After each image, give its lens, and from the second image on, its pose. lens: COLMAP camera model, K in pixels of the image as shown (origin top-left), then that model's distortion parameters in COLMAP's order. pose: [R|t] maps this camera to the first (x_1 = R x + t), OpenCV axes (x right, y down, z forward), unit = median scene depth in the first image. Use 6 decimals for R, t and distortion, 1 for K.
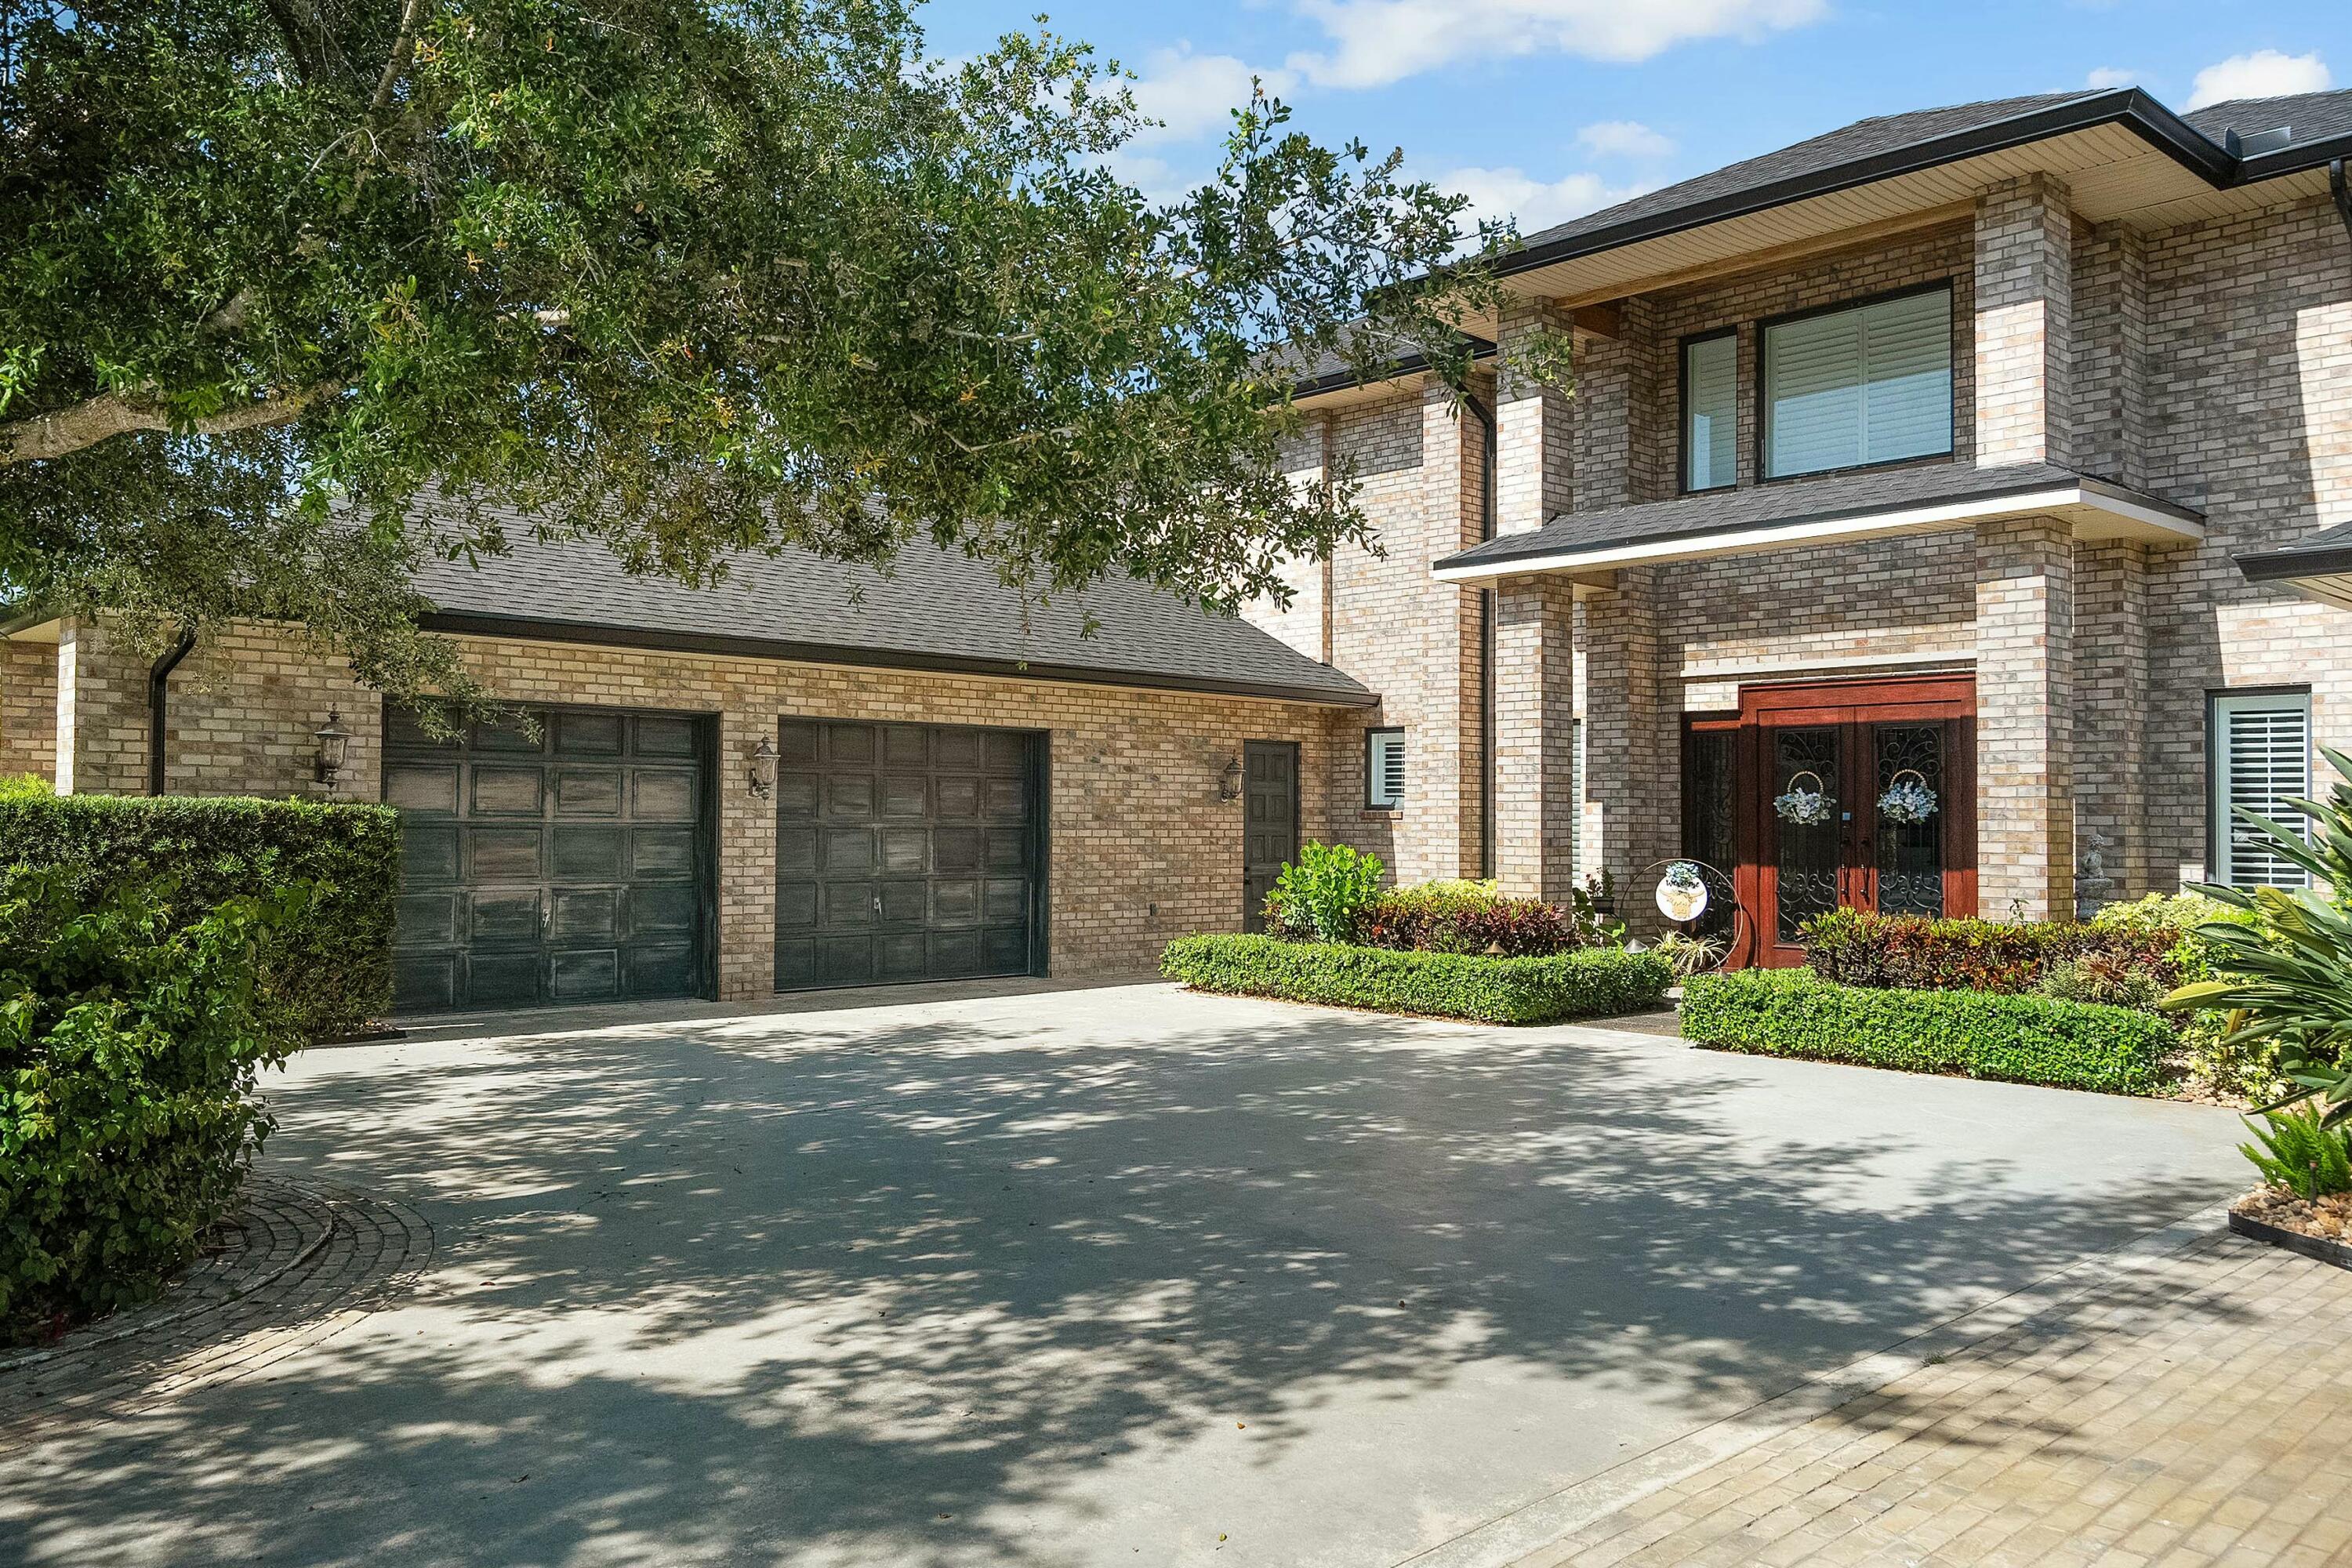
lens RADIAL K [[1758.1, 0, 1176.0], [0, 1758.1, 784.0], [0, 0, 1]] dist [0.008295, -0.012950]
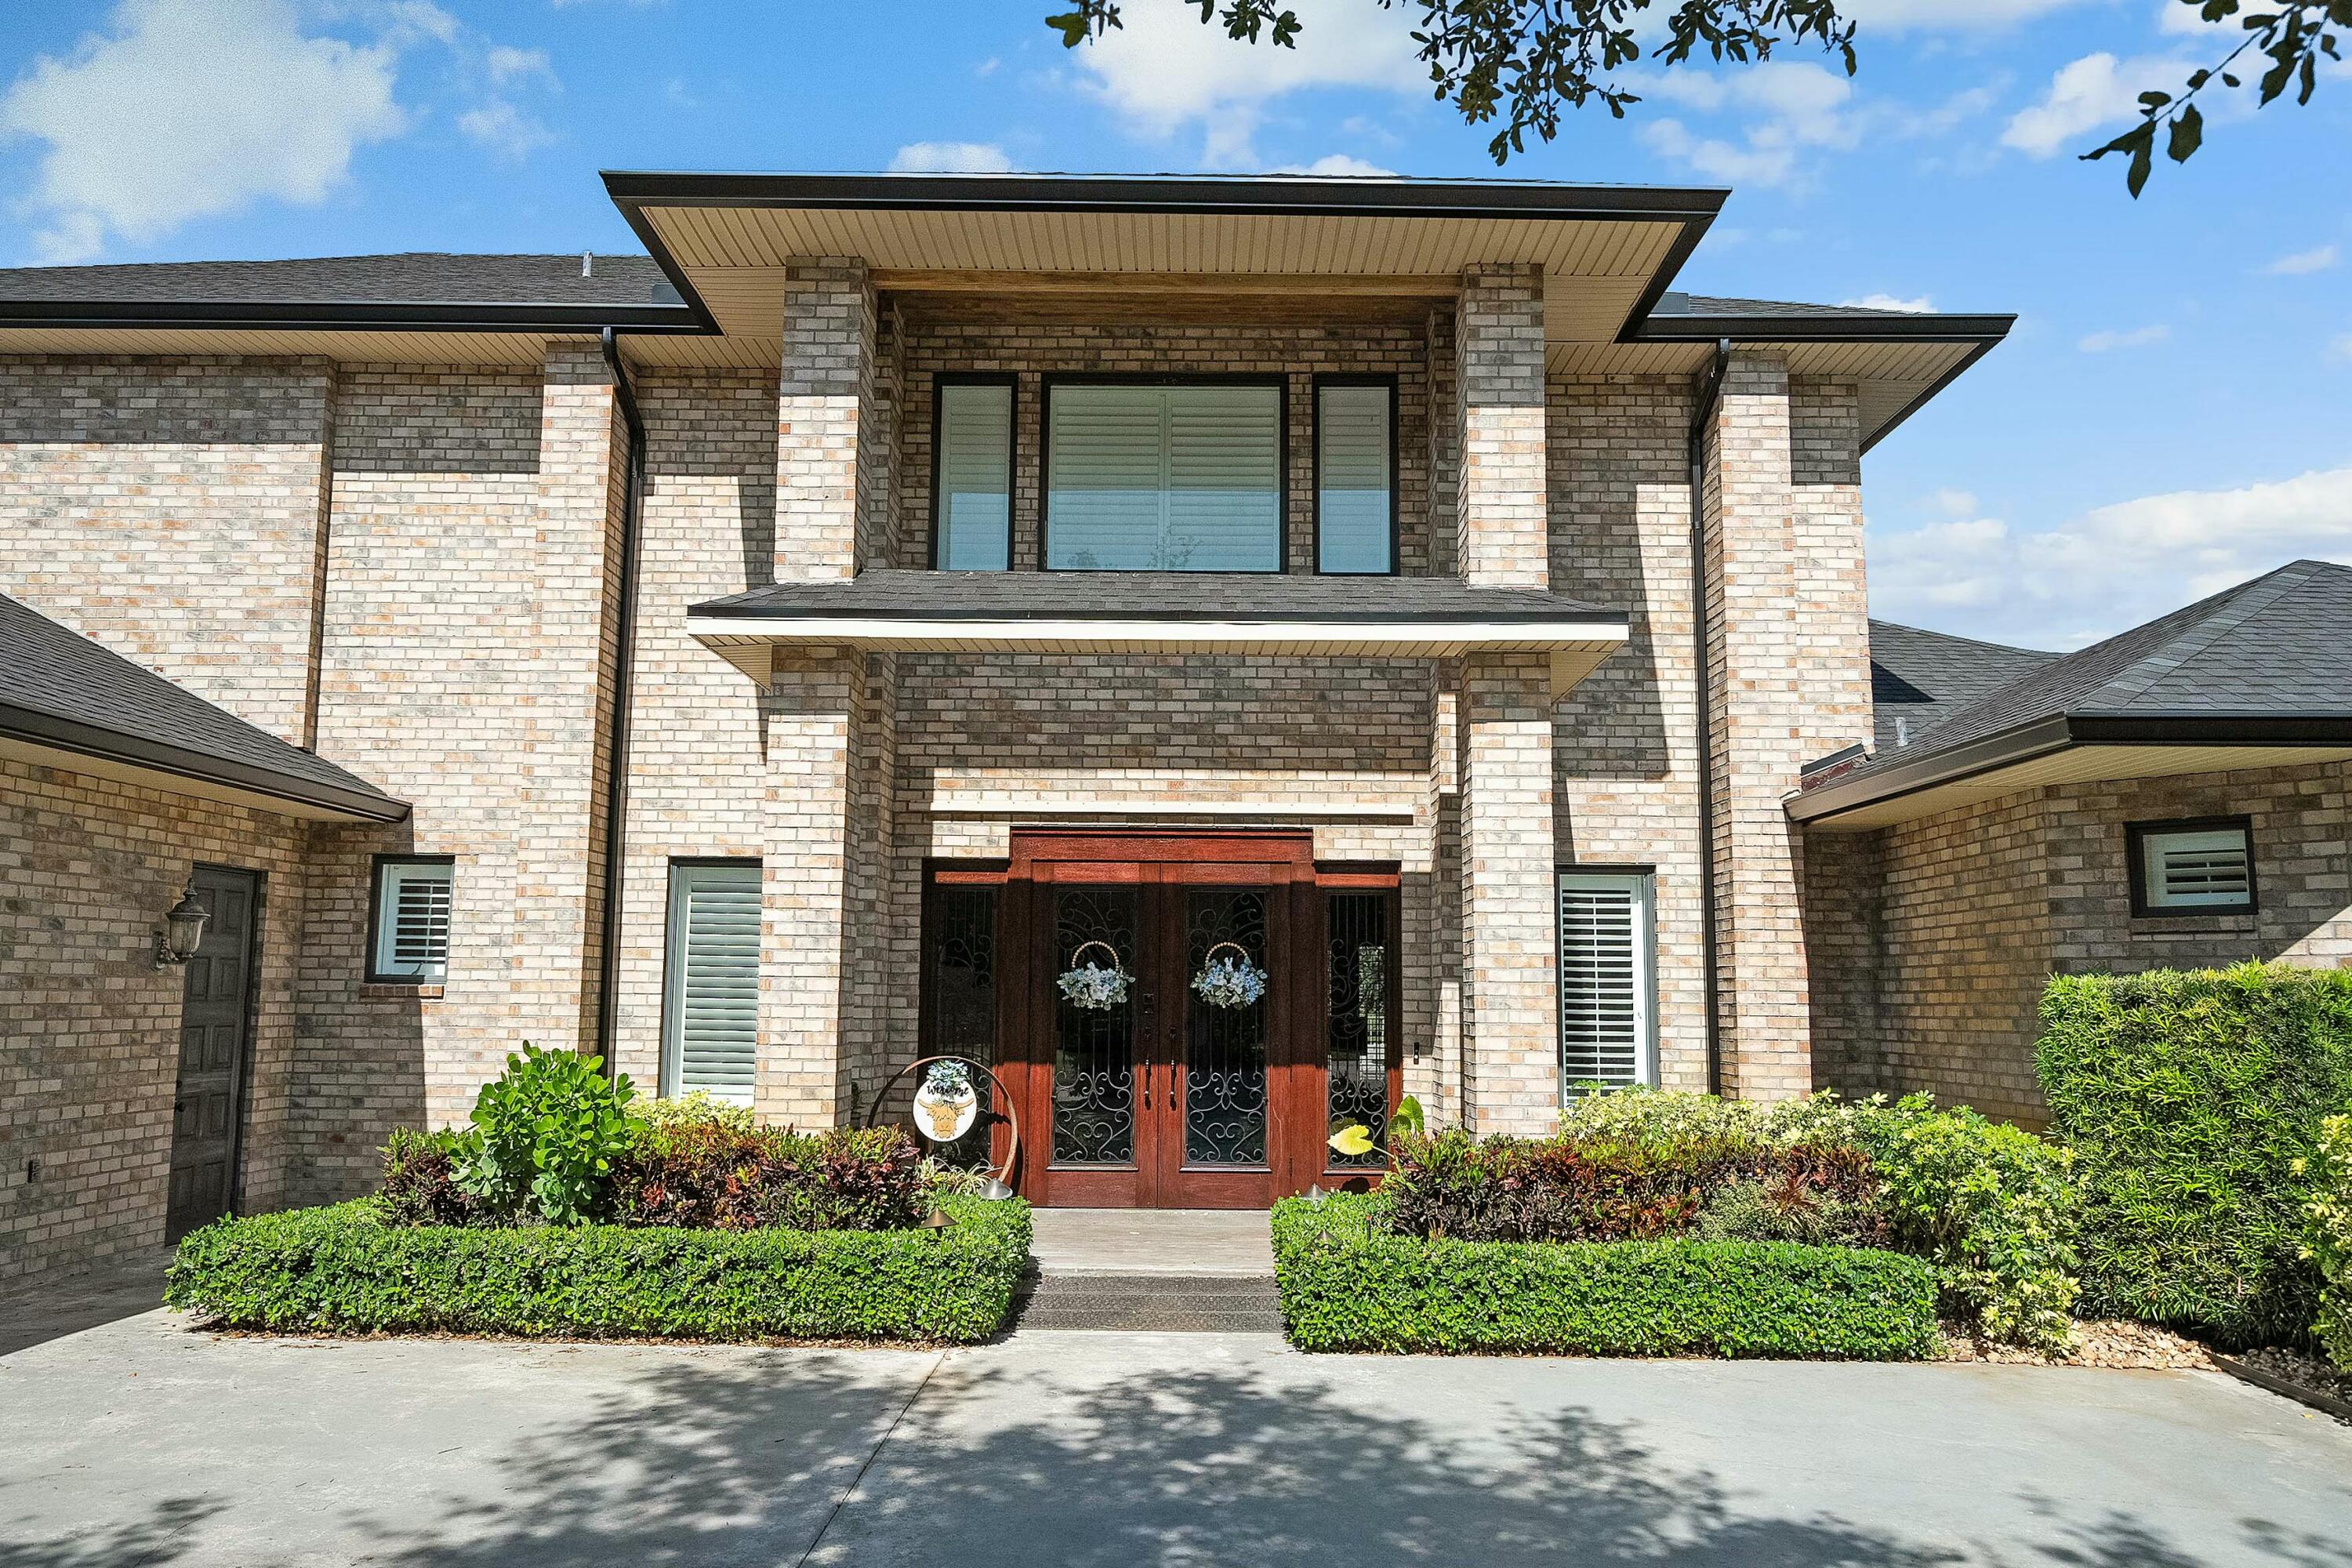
lens RADIAL K [[1758.1, 0, 1176.0], [0, 1758.1, 784.0], [0, 0, 1]] dist [0.008295, -0.012950]
pose [[0.693814, 0.086350, 0.714958, -0.190513], [-0.021163, 0.994801, -0.099610, 0.000457], [-0.719843, 0.053980, 0.692035, 0.430138]]
